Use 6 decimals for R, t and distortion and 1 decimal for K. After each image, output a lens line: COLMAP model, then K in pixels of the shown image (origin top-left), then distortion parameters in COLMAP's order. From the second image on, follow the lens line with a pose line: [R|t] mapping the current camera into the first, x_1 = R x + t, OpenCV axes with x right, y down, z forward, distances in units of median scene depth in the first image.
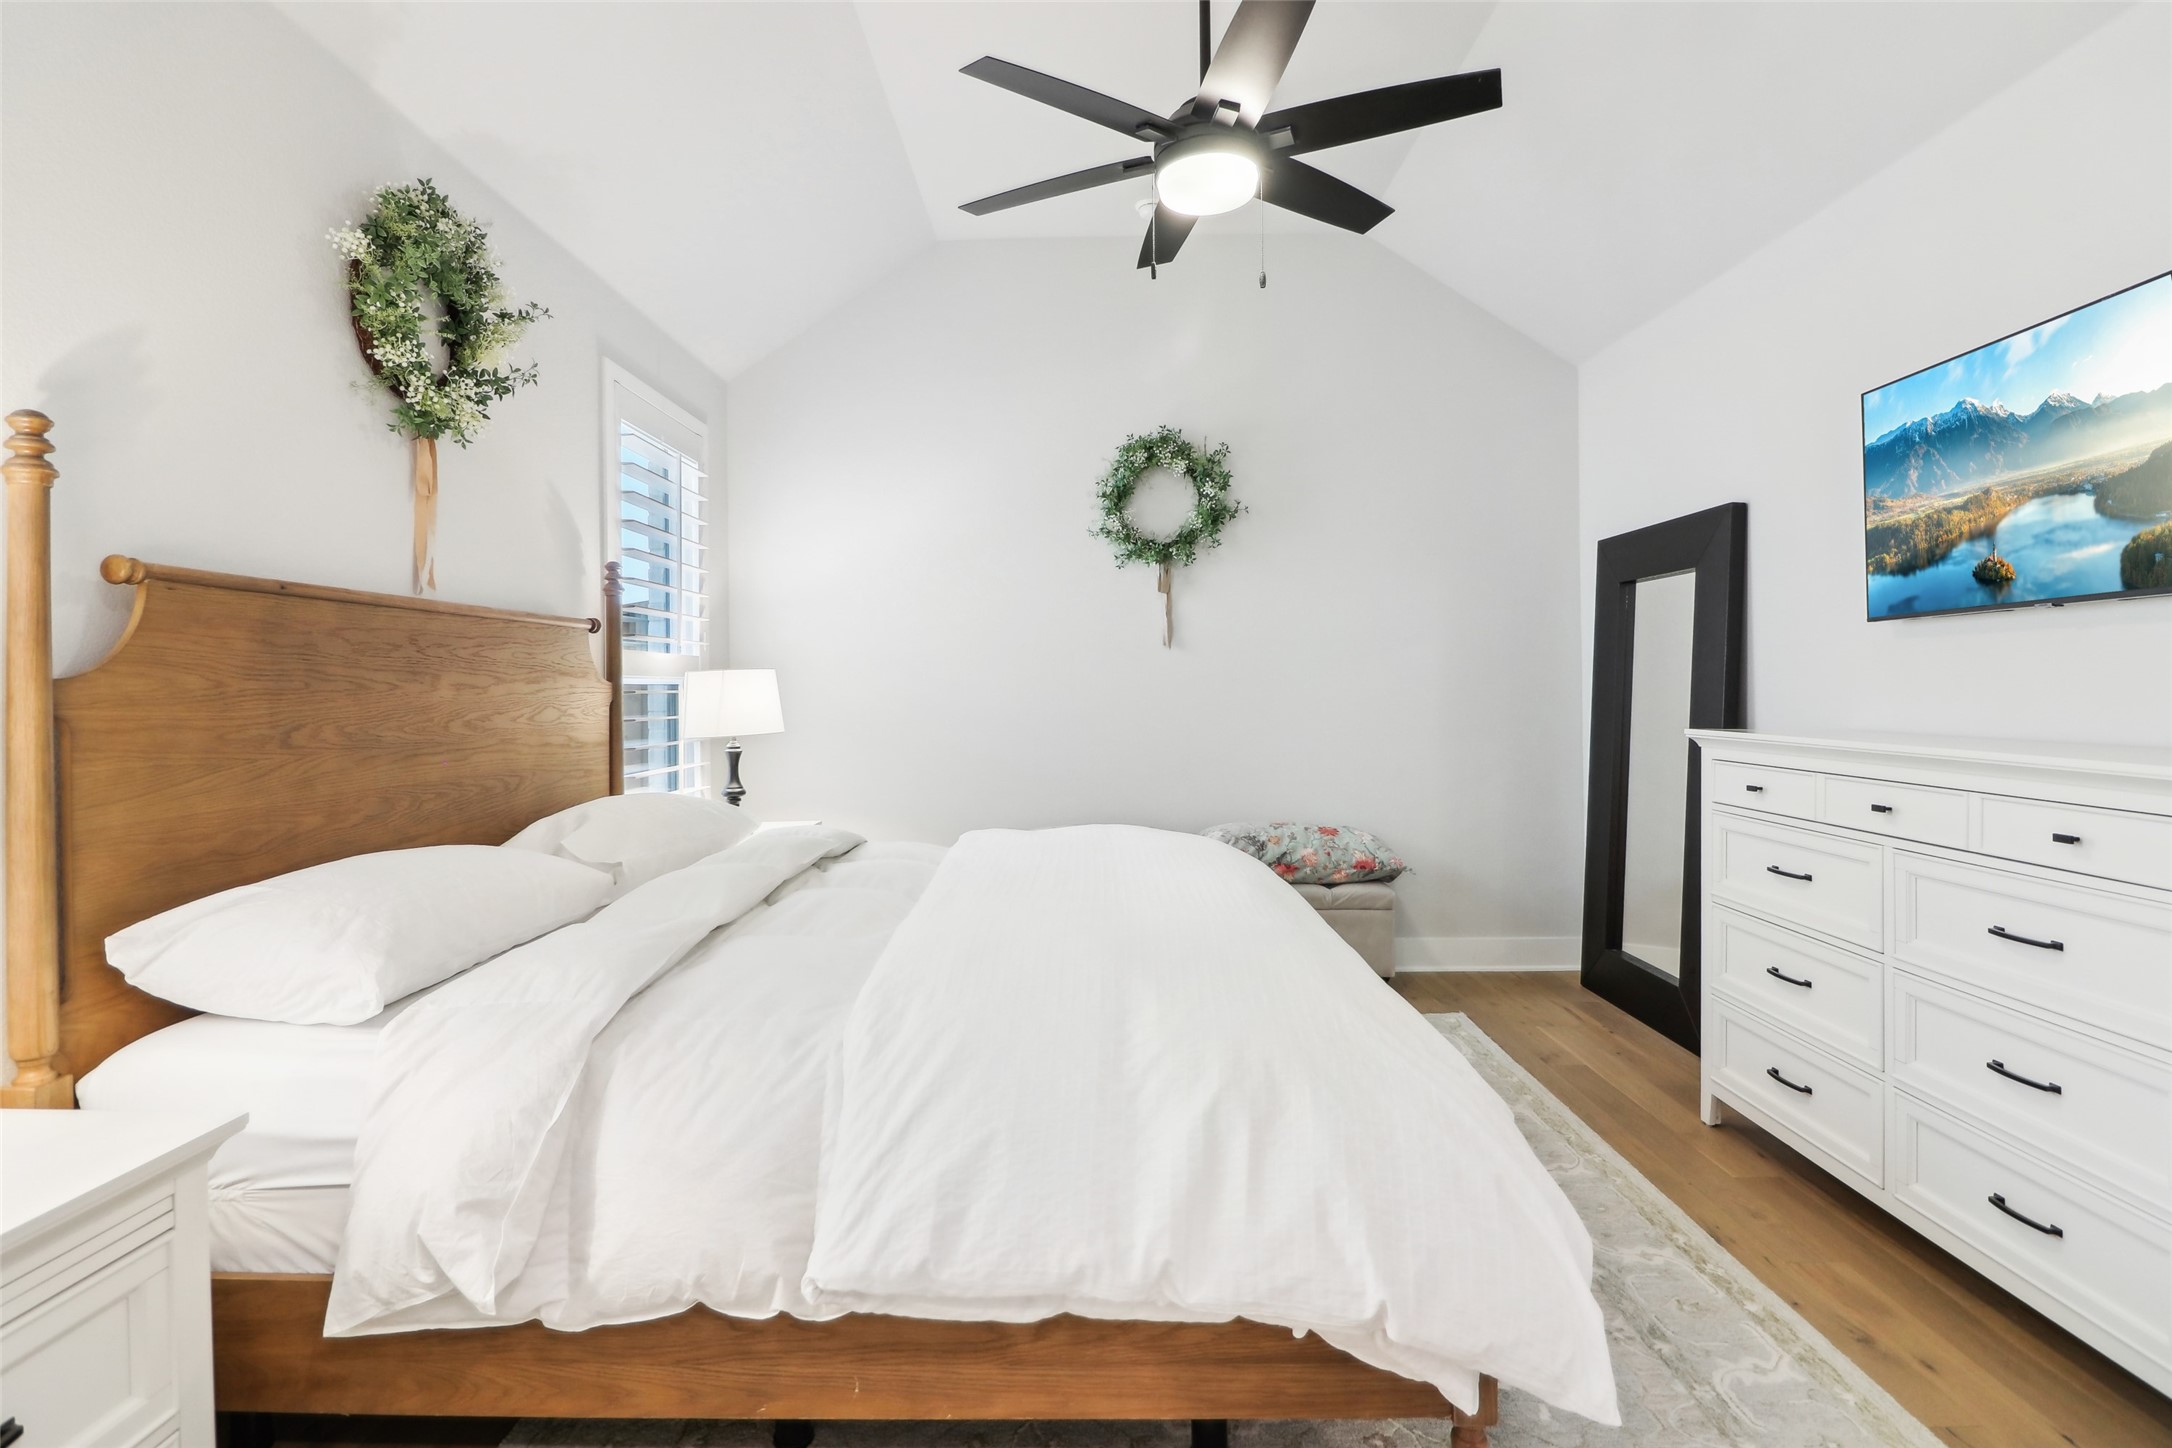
lens RADIAL K [[1038.0, 0, 1065.6], [0, 1038.0, 720.5], [0, 0, 1]] dist [0.006022, -0.013742]
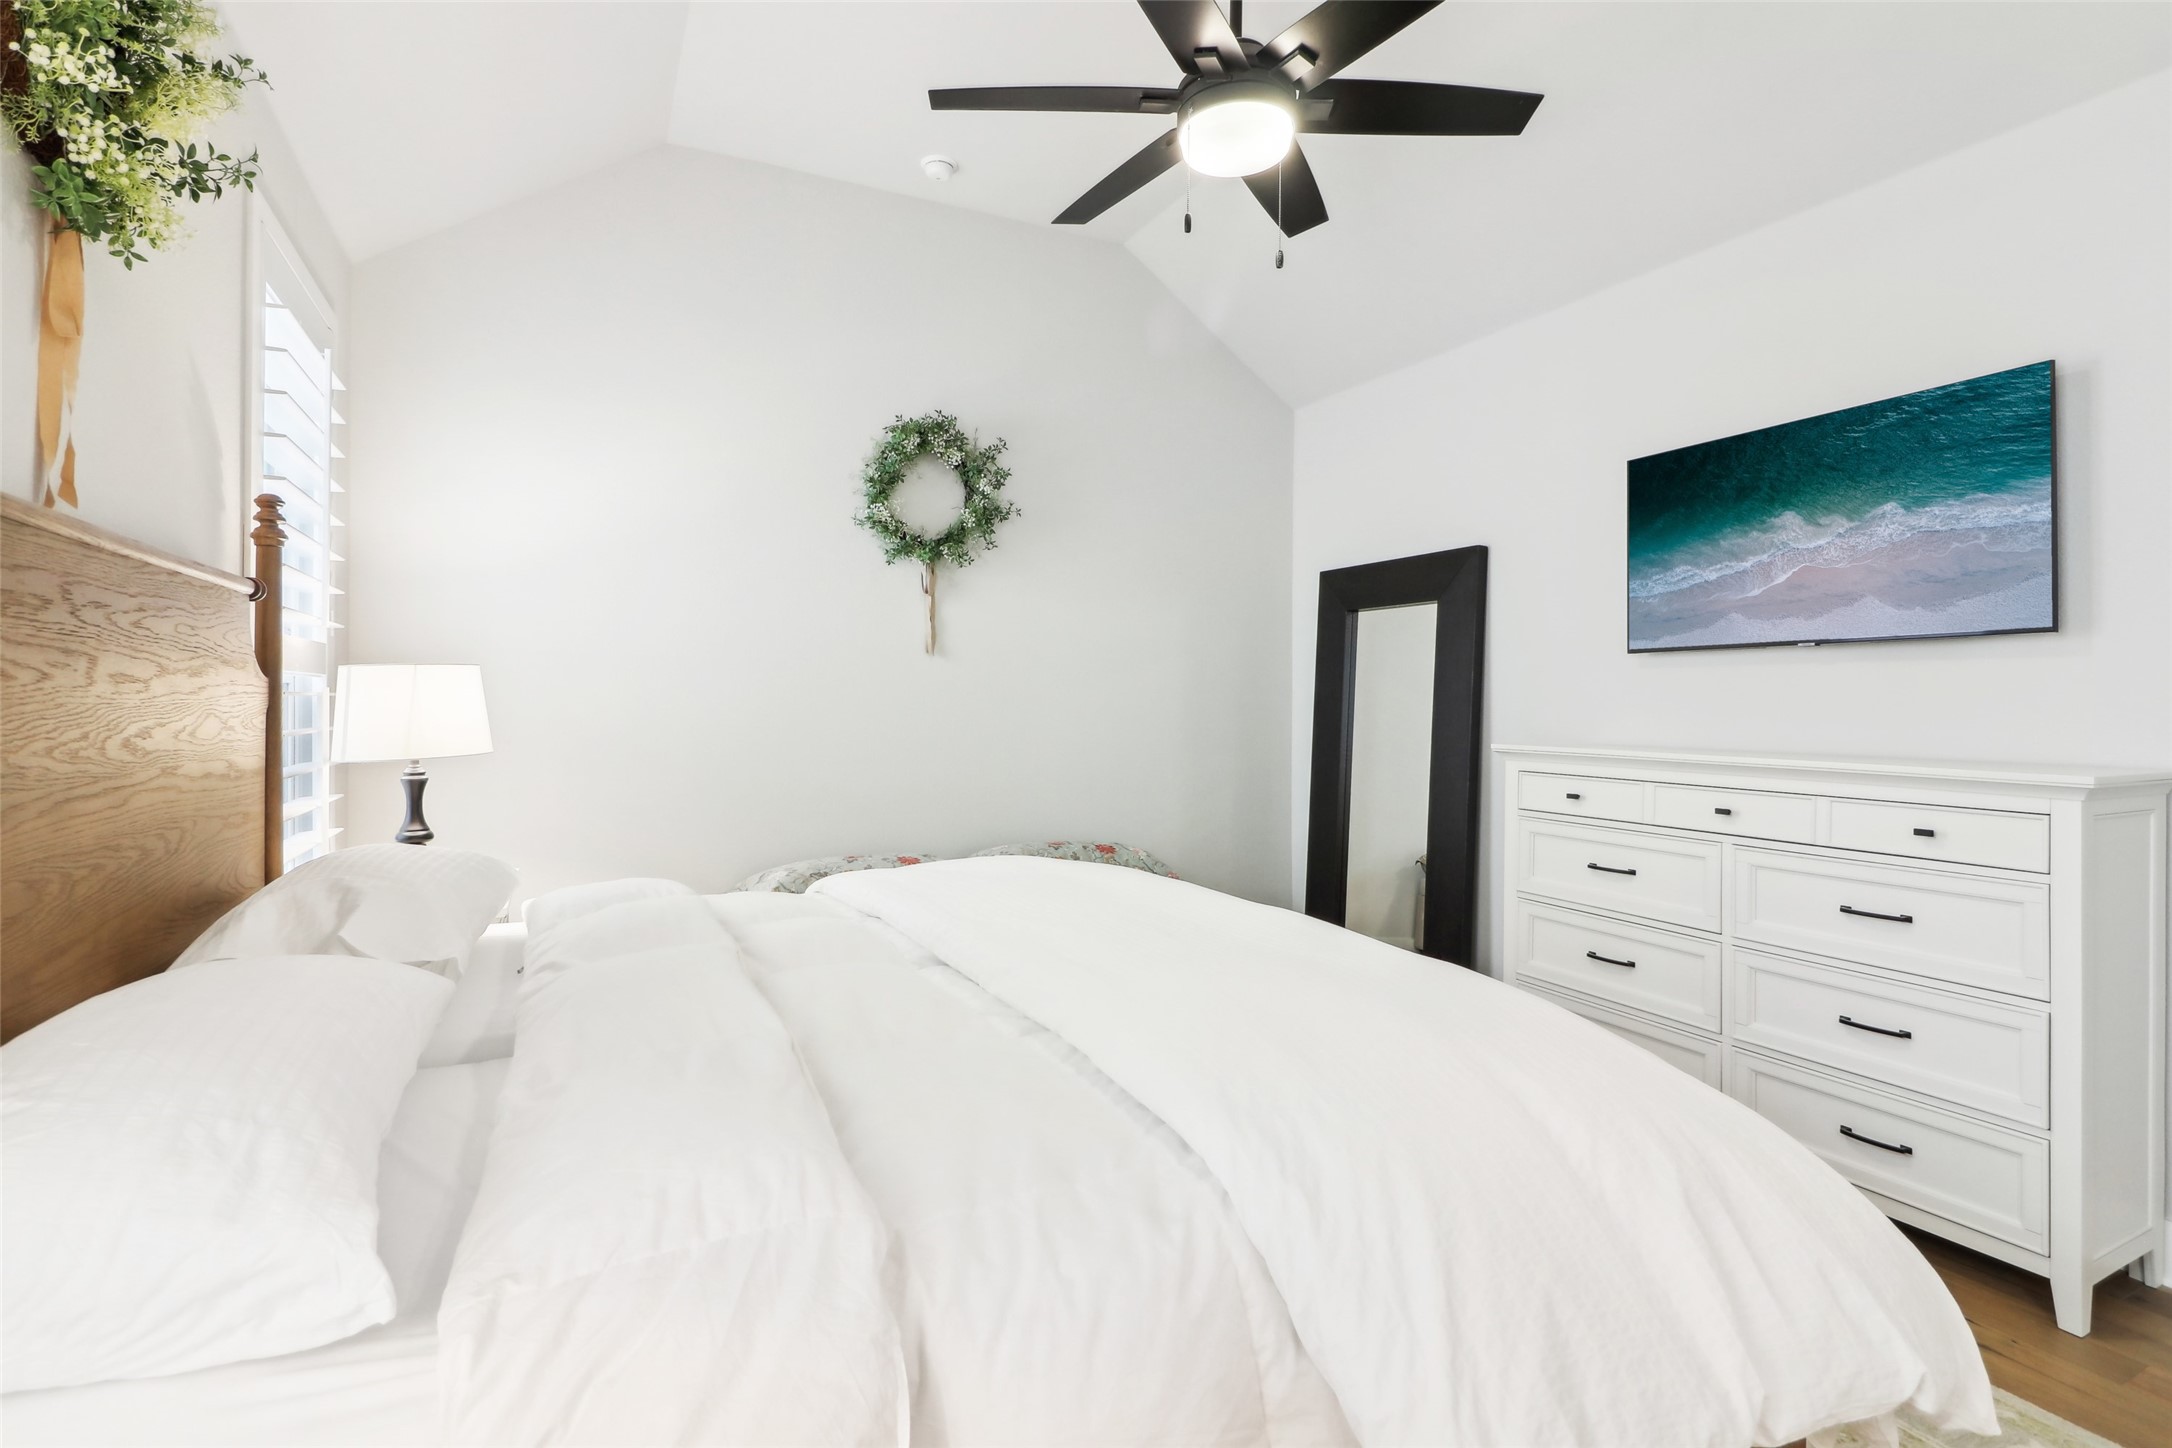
lens RADIAL K [[1038.0, 0, 1090.4], [0, 1038.0, 731.2], [0, 0, 1]] dist [0.006022, -0.013742]
pose [[0.890921, 0.002807, 0.454150, -0.342969], [-0.001131, 0.999992, -0.003961, -0.001458], [-0.454157, 0.003015, 0.890916, 0.233298]]
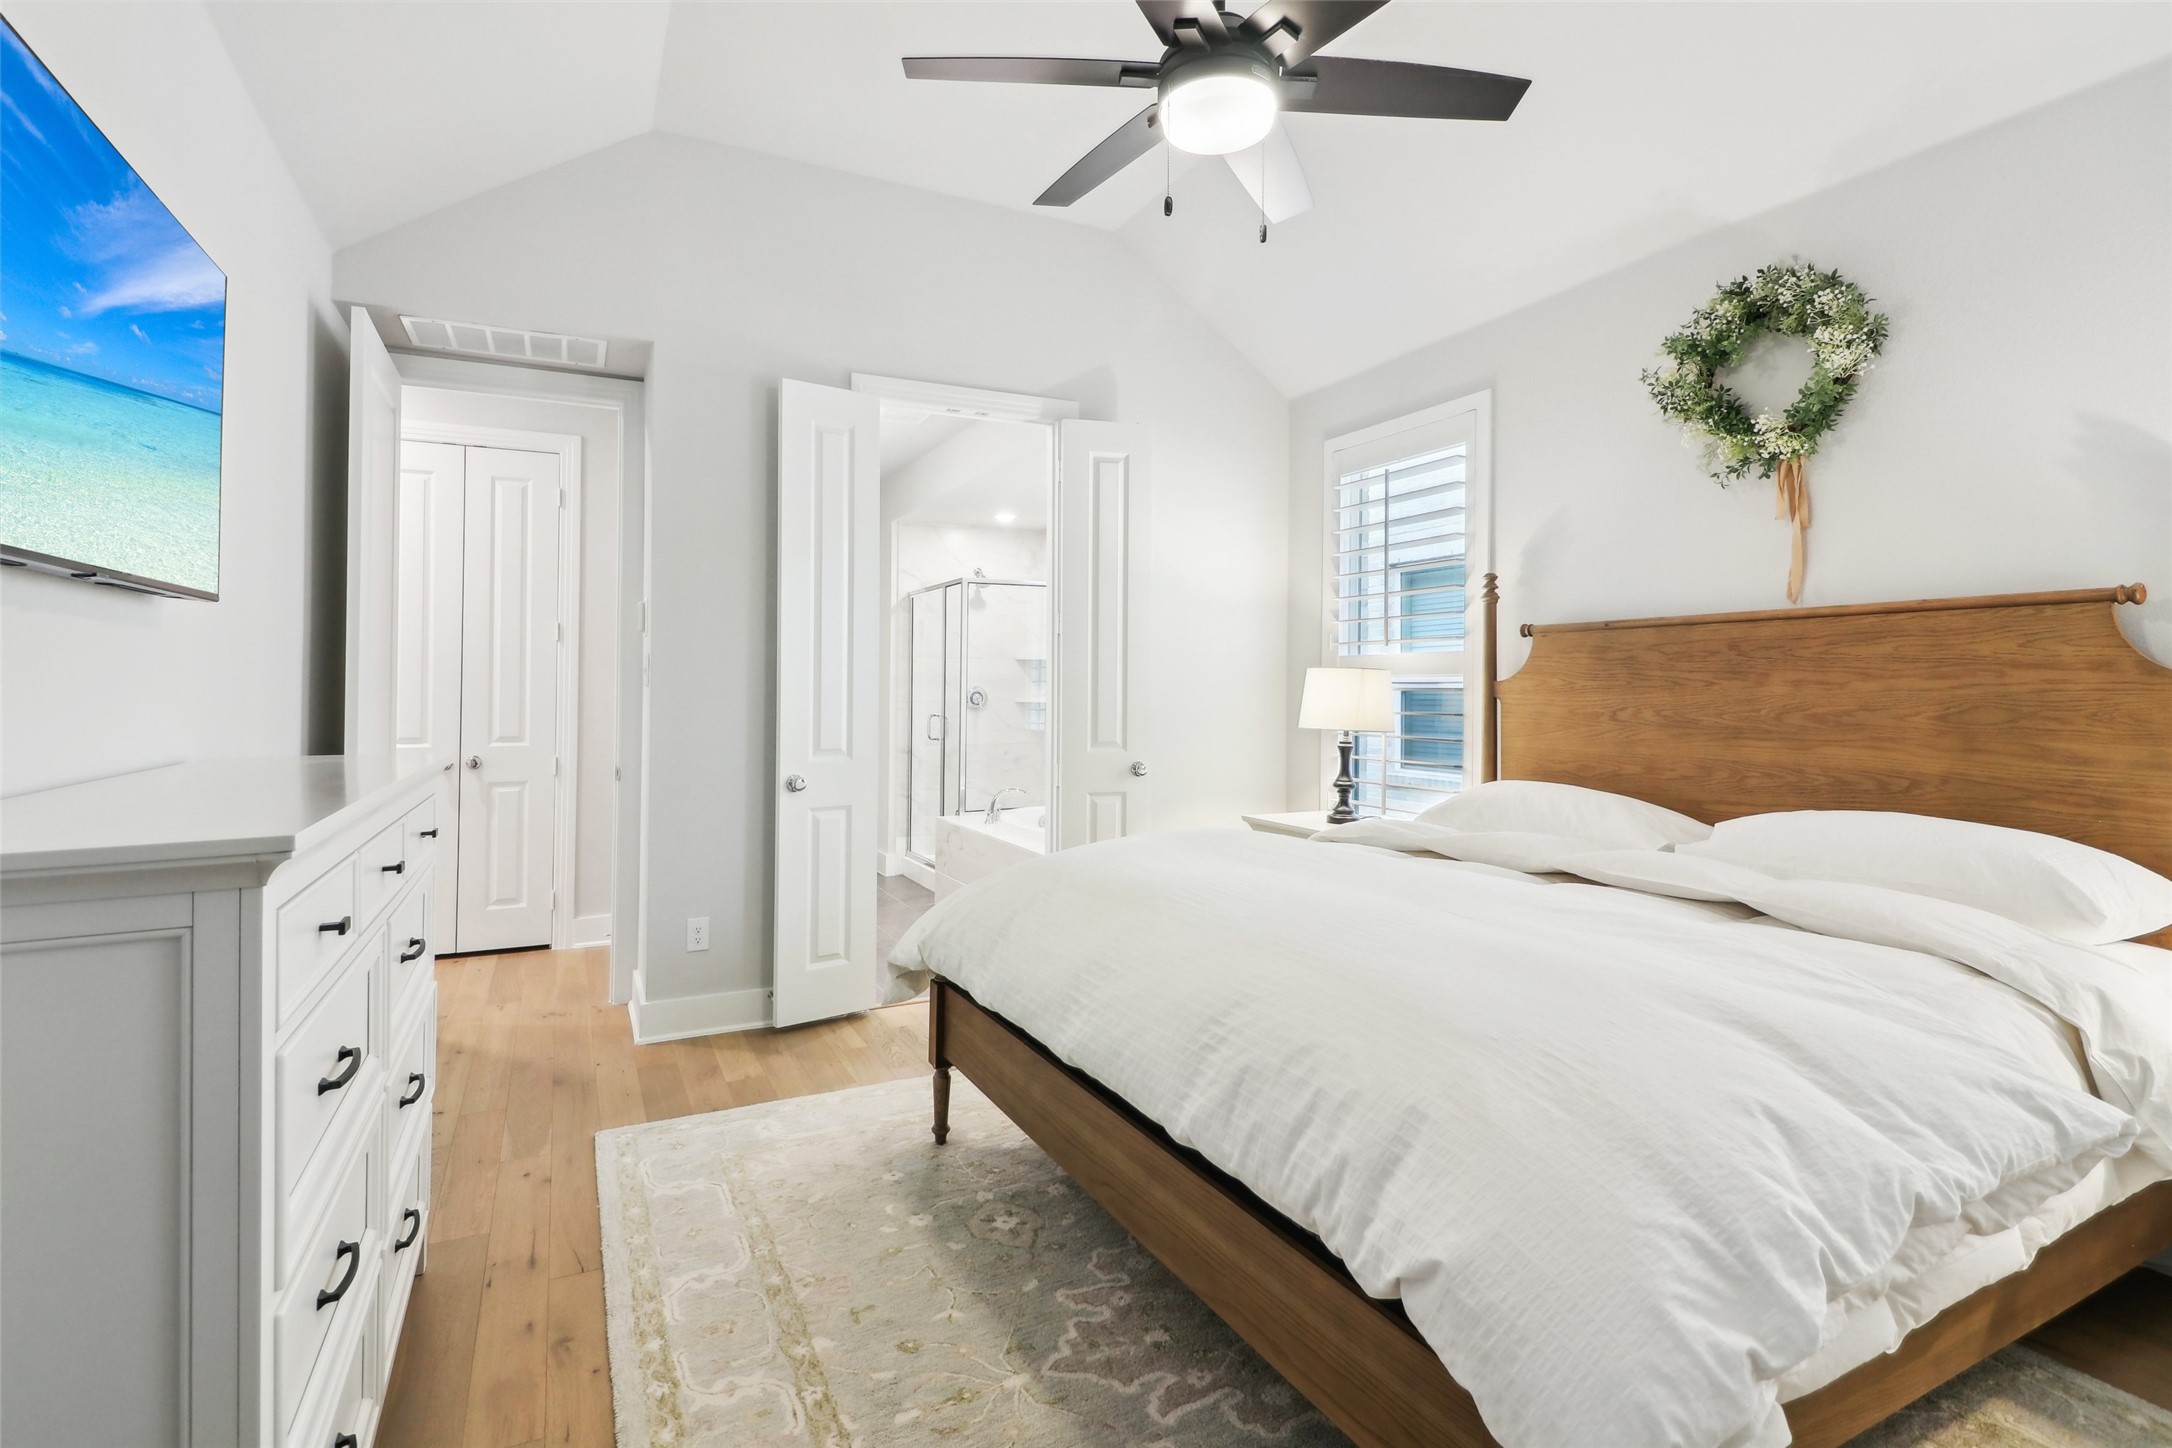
lens RADIAL K [[1038.0, 0, 1050.9], [0, 1038.0, 673.6], [0, 0, 1]] dist [0.006022, -0.013742]
pose [[-0.893363, -0.000551, -0.449335, 0.611042], [-0.009063, 0.999818, 0.016791, -0.052754], [0.449244, 0.019073, -0.893206, 1.593191]]
